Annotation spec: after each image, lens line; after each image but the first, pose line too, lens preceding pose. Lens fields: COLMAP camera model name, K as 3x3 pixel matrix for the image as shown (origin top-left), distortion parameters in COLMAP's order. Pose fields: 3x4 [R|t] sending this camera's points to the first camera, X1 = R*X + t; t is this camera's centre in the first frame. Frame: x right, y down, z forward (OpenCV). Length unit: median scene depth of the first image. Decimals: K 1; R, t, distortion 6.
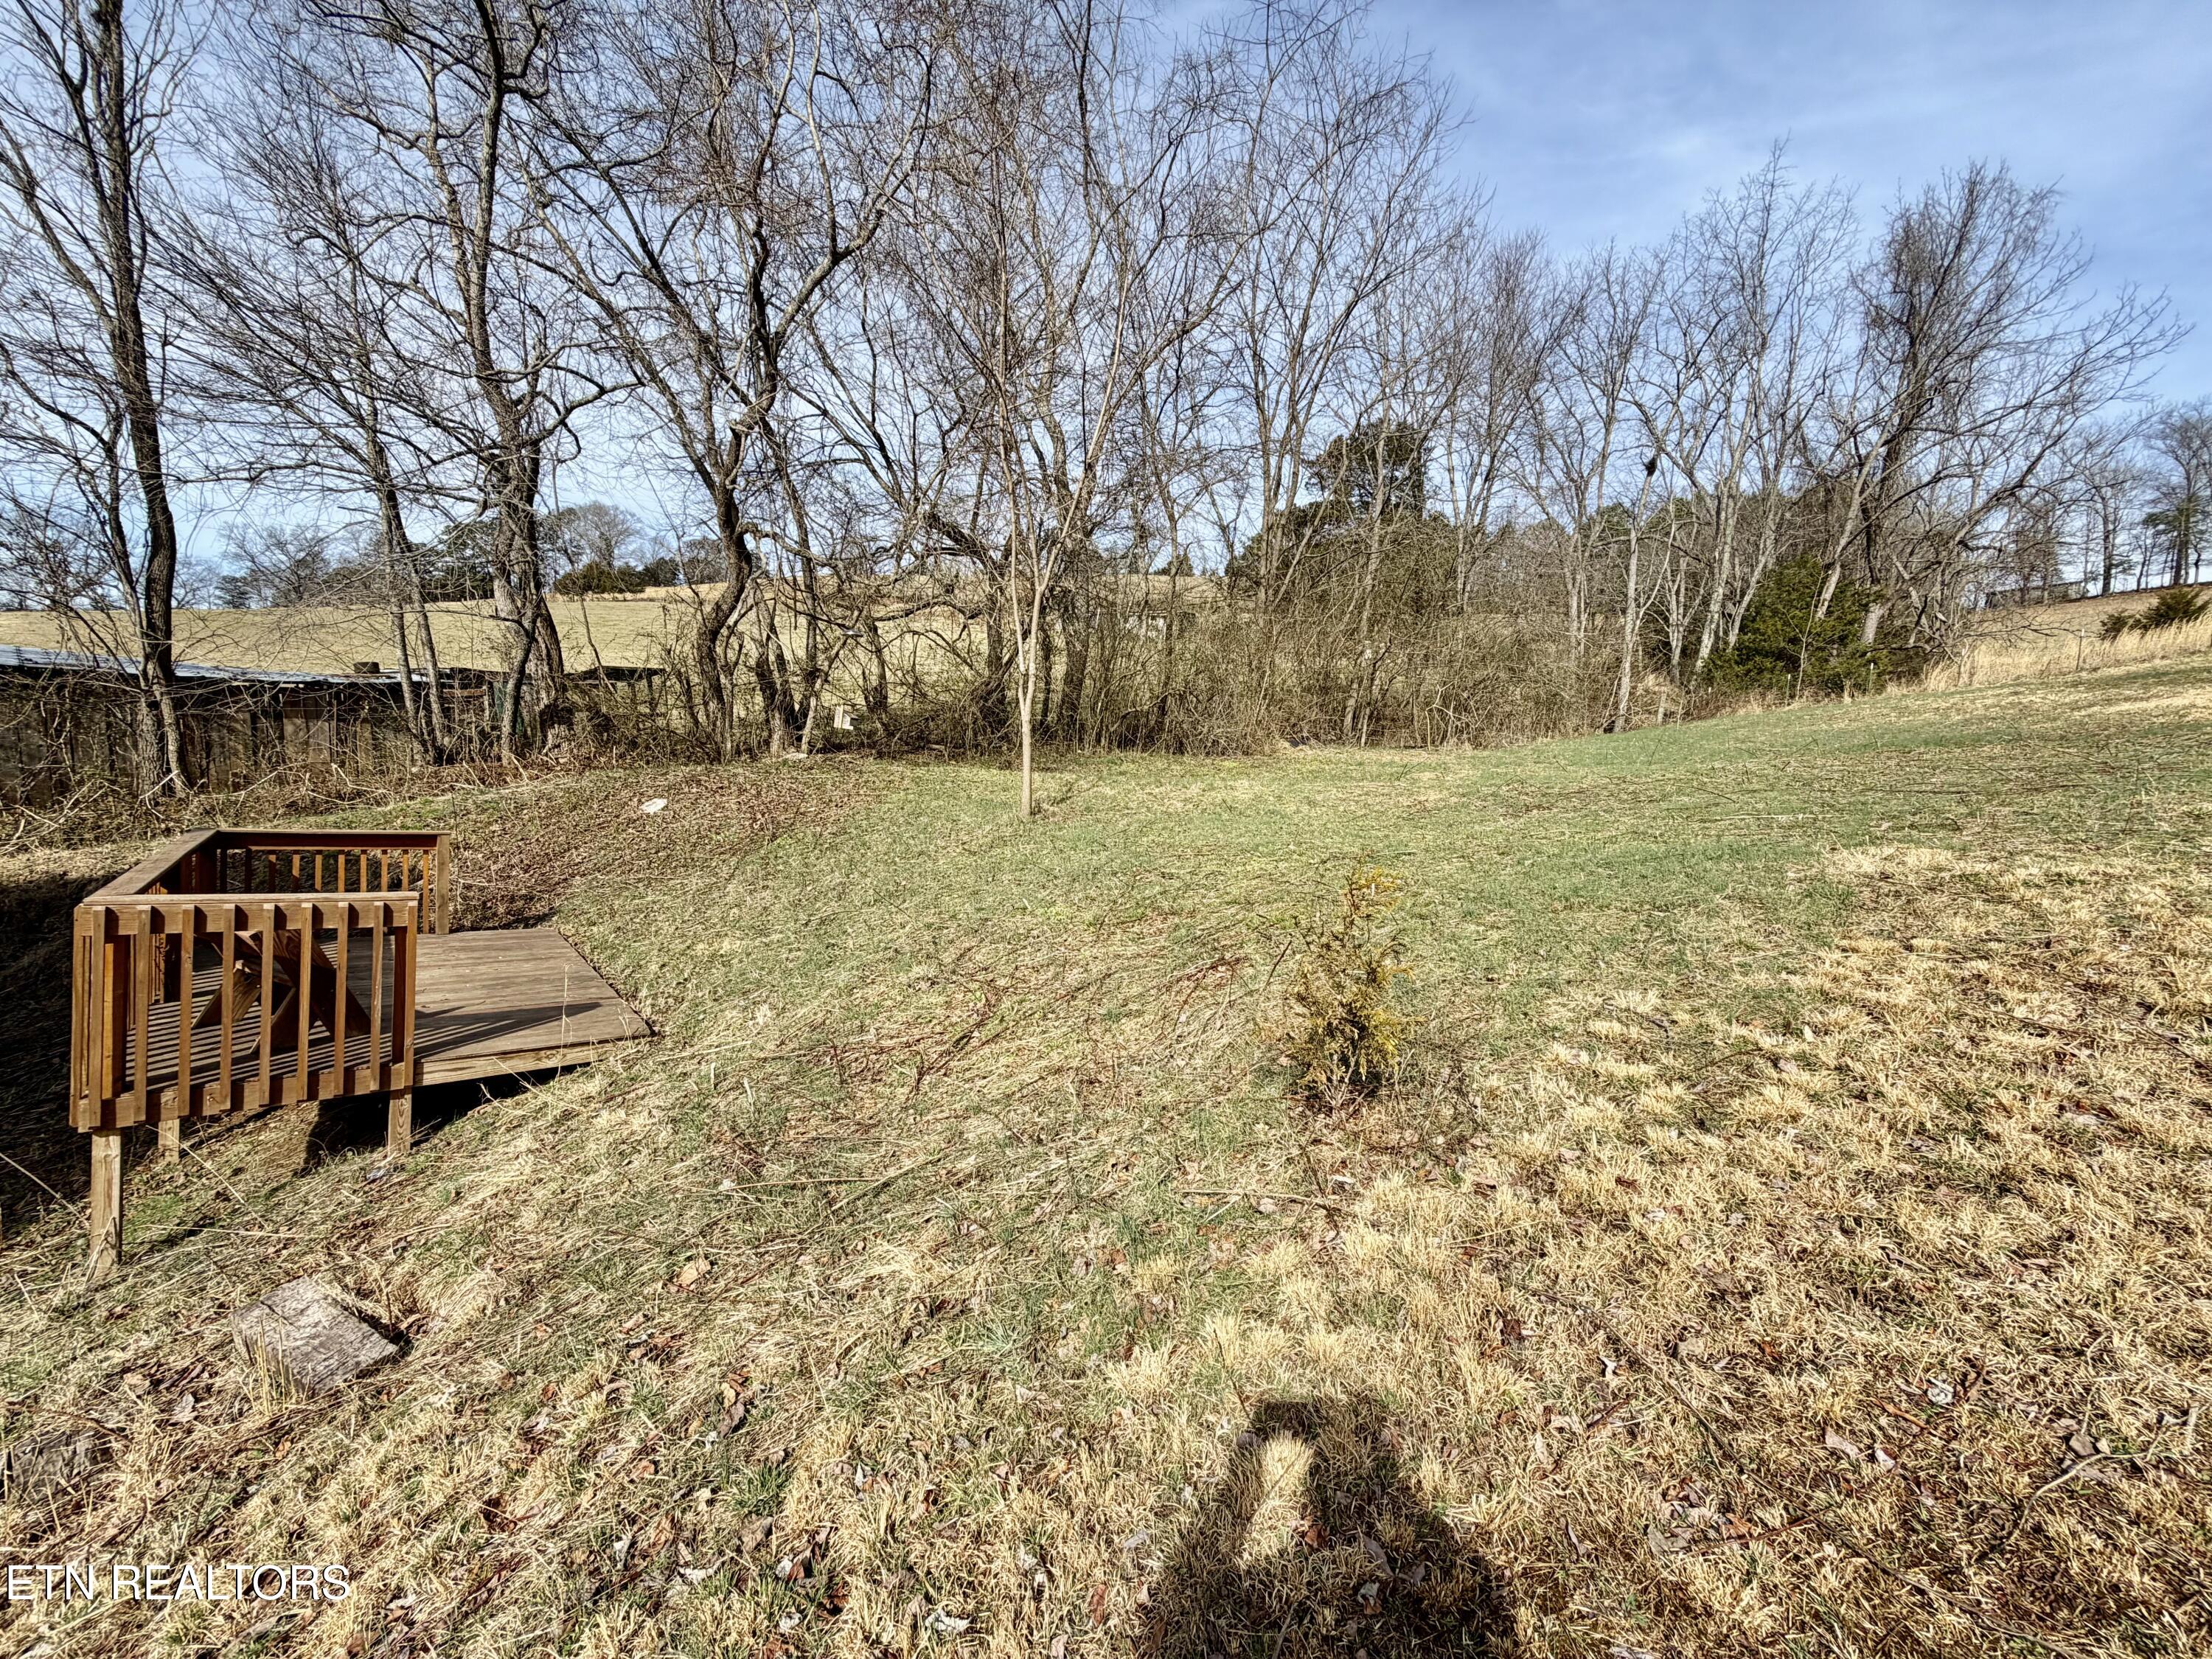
lens RADIAL K [[877.7, 0, 1099.1], [0, 877.7, 826.1], [0, 0, 1]] dist [0.000511, 0.000085]
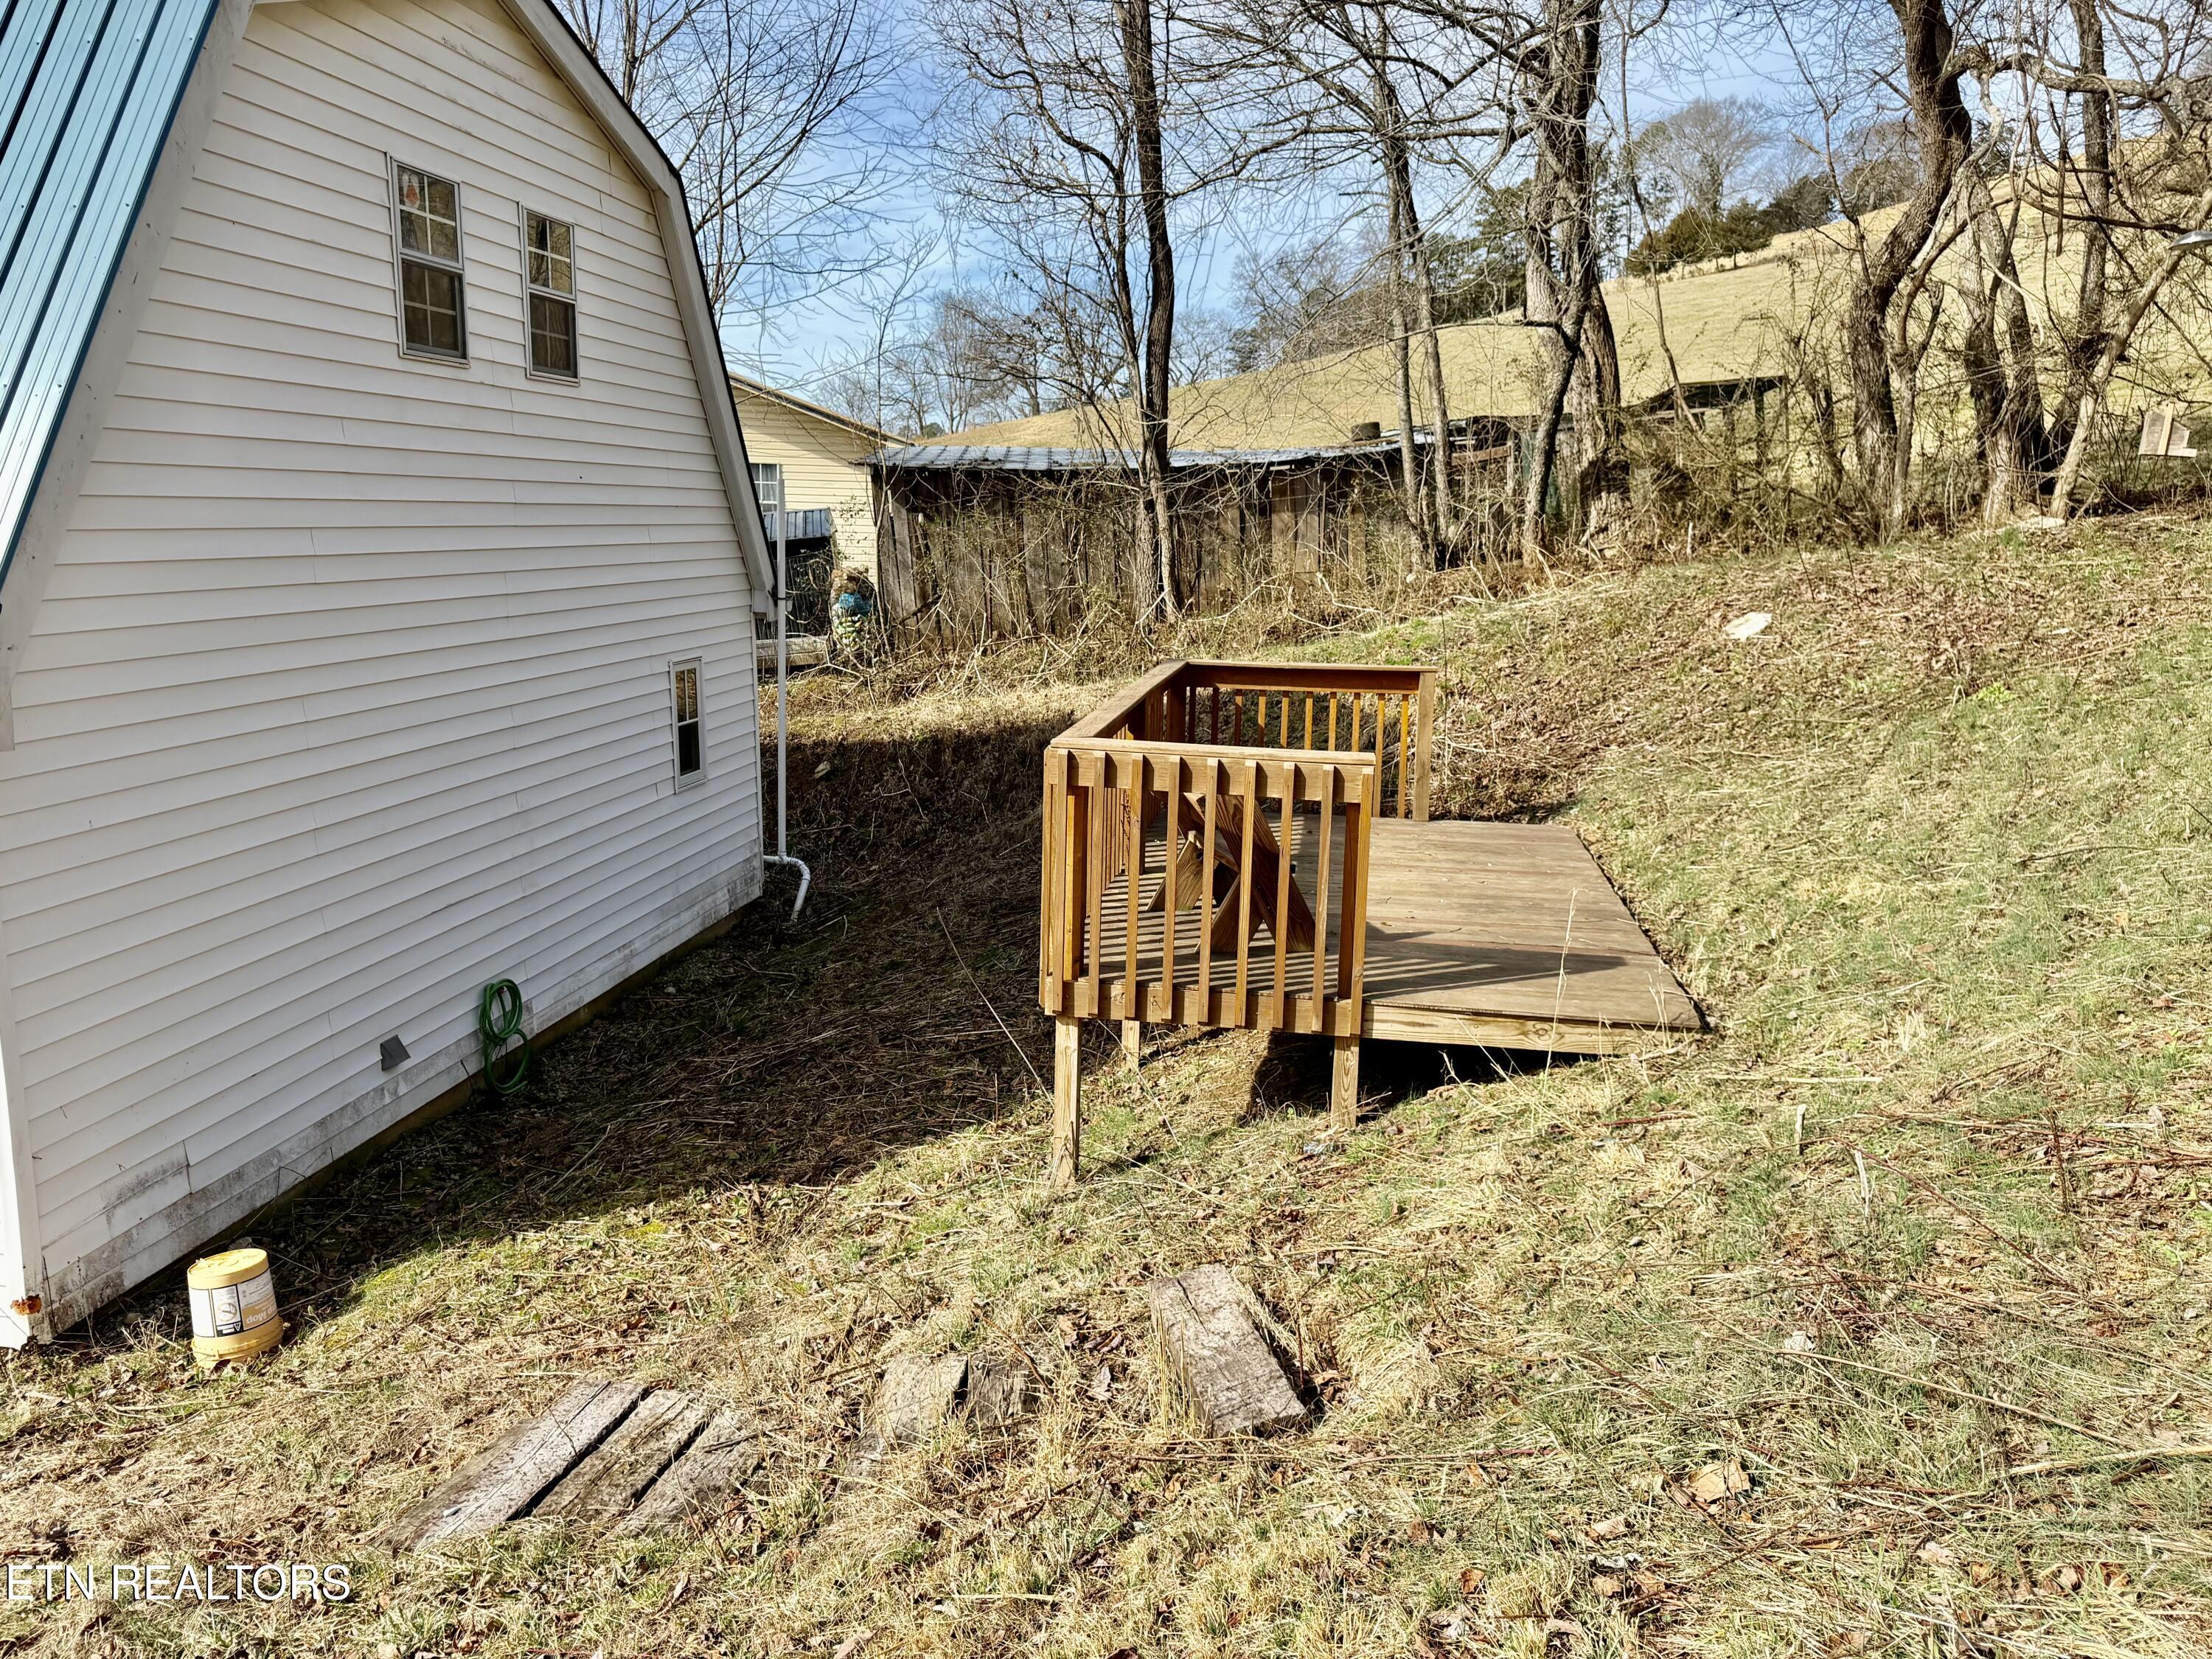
lens RADIAL K [[1541.2, 0, 1104.7], [0, 1541.2, 837.6], [0, 0, 1]] dist [0.086015, -0.109833]
pose [[0.647955, 0.095703, -0.755642, -0.006037], [-0.013895, 0.993395, 0.113900, 0.003355], [0.761552, -0.063303, 0.645005, 0.036592]]
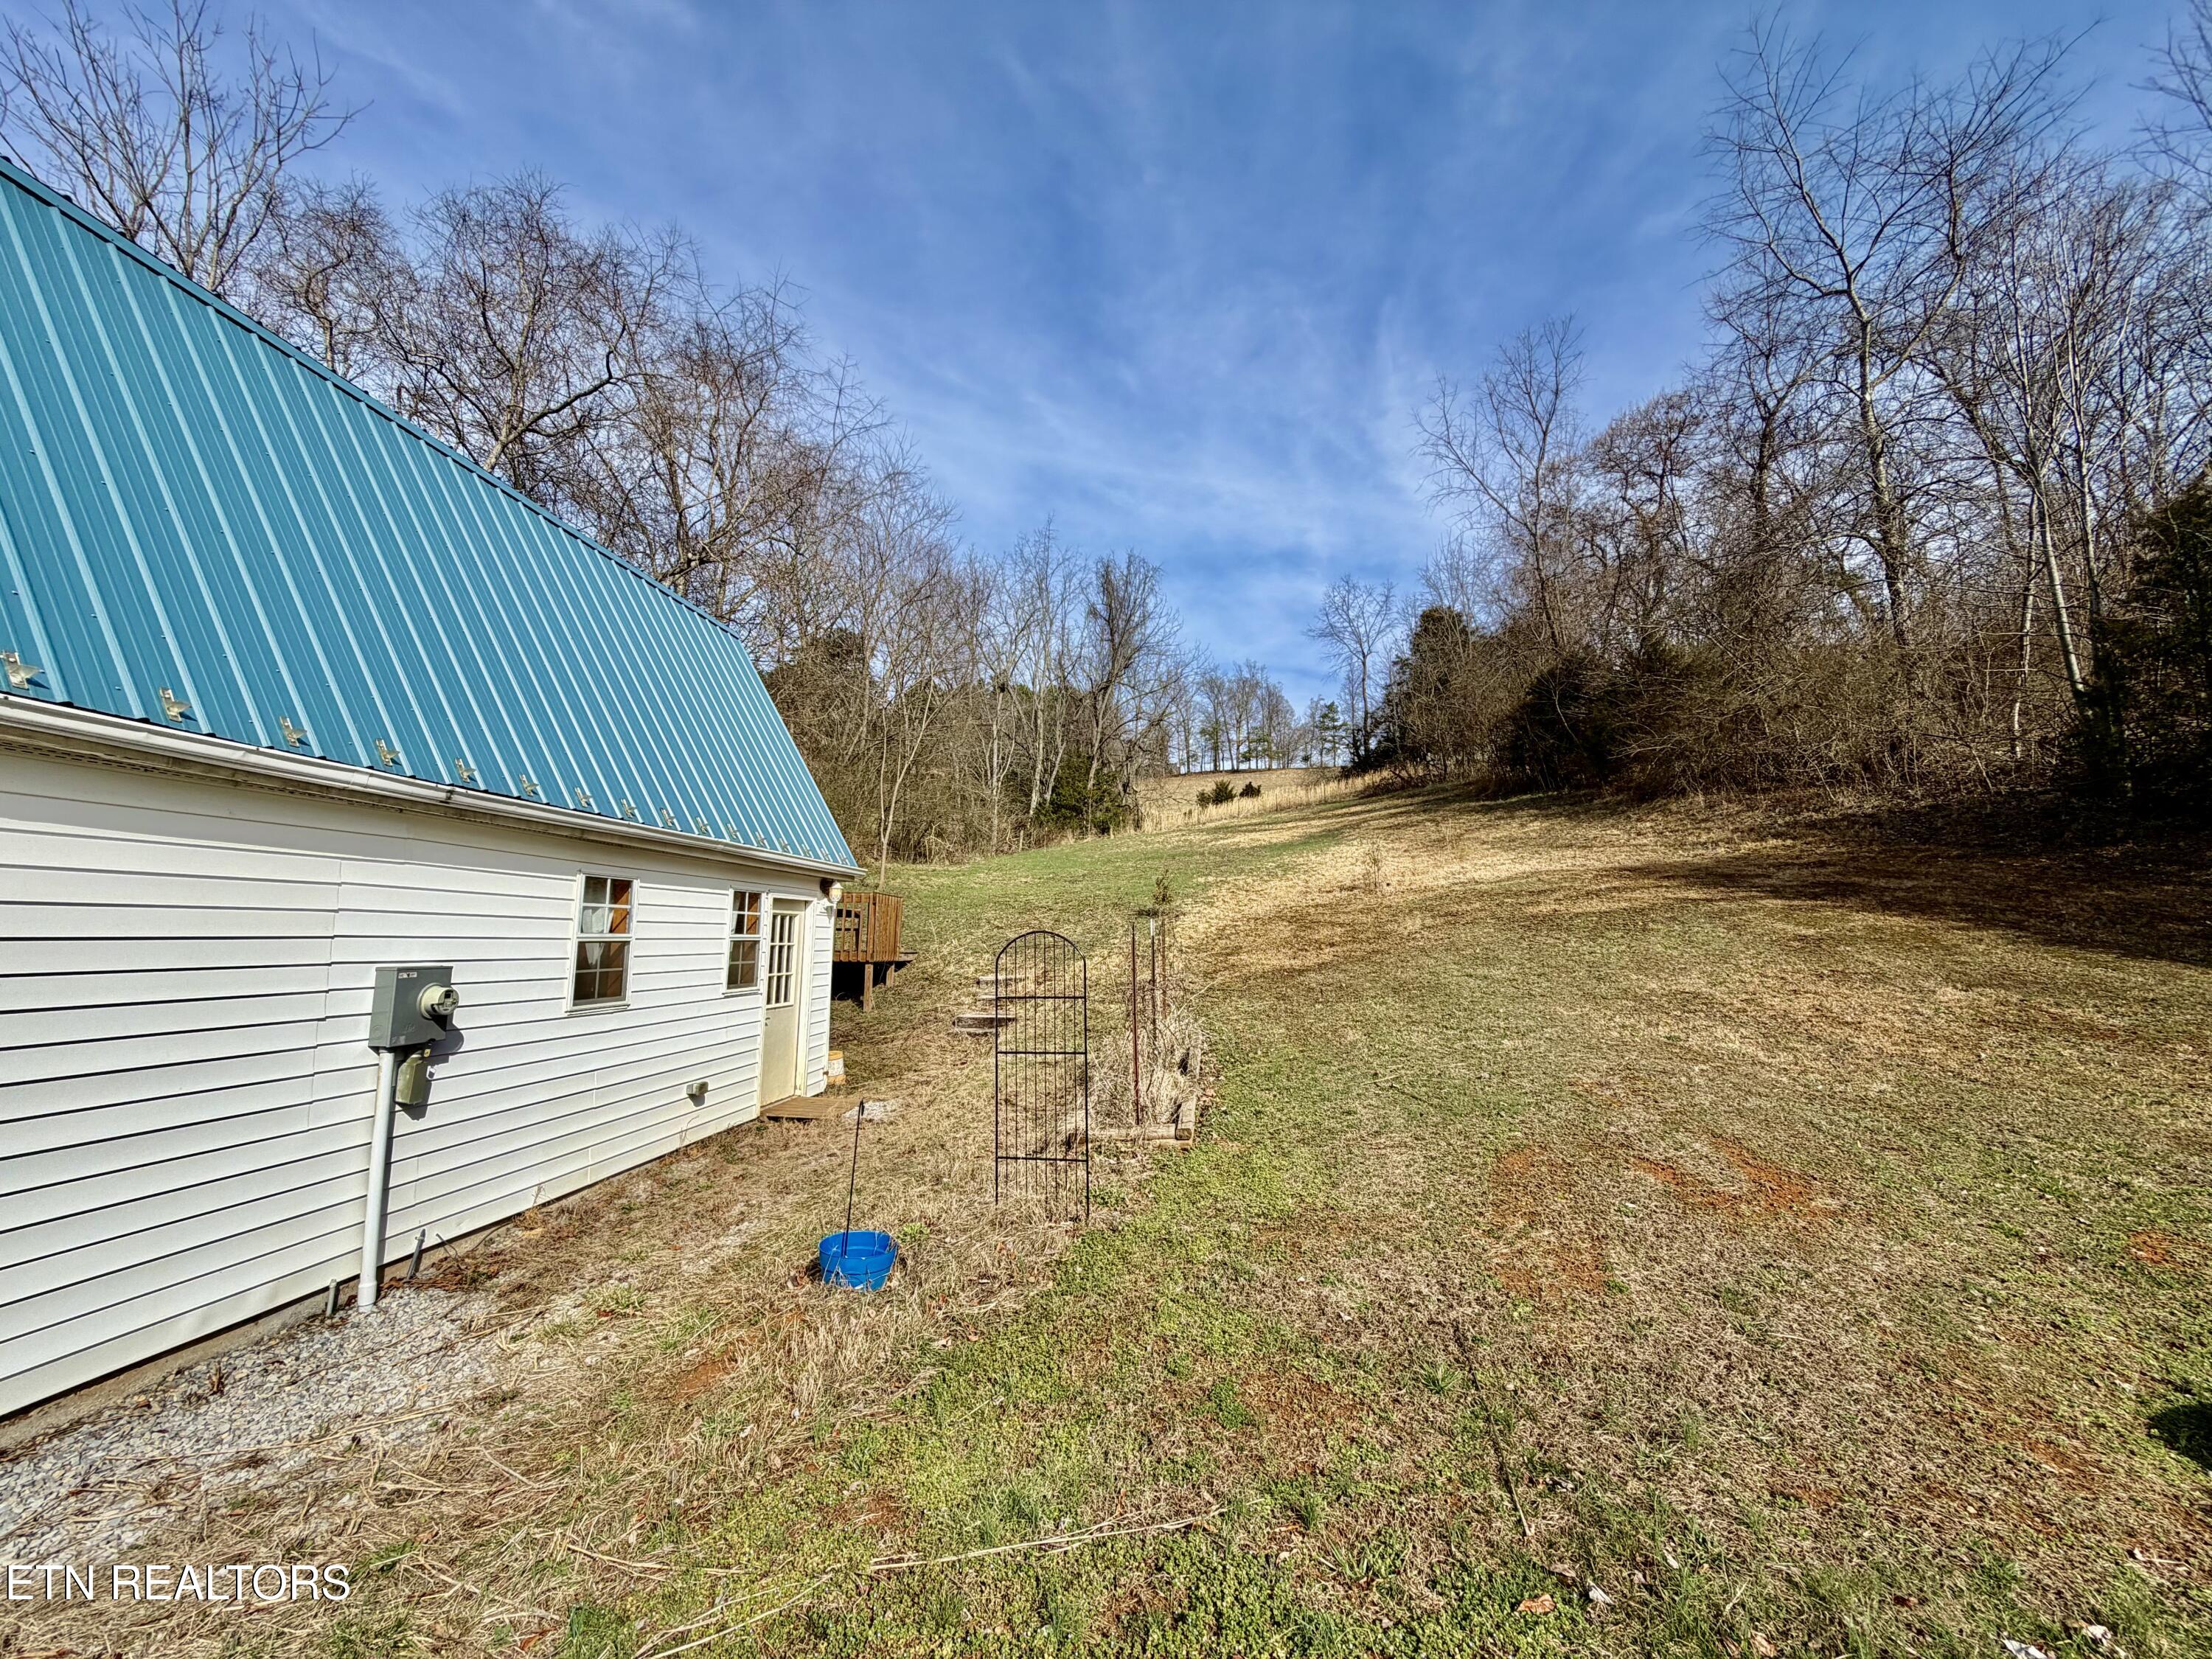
lens RADIAL K [[880.2, 0, 1100.0], [0, 880.2, 824.7], [0, 0, 1]] dist [0.001329, 0.000032]
pose [[0.733867, 0.023382, 0.678890, -1.024996], [0.075911, 0.990325, -0.116166, 0.103813], [-0.675038, 0.136786, 0.724992, -0.757554]]
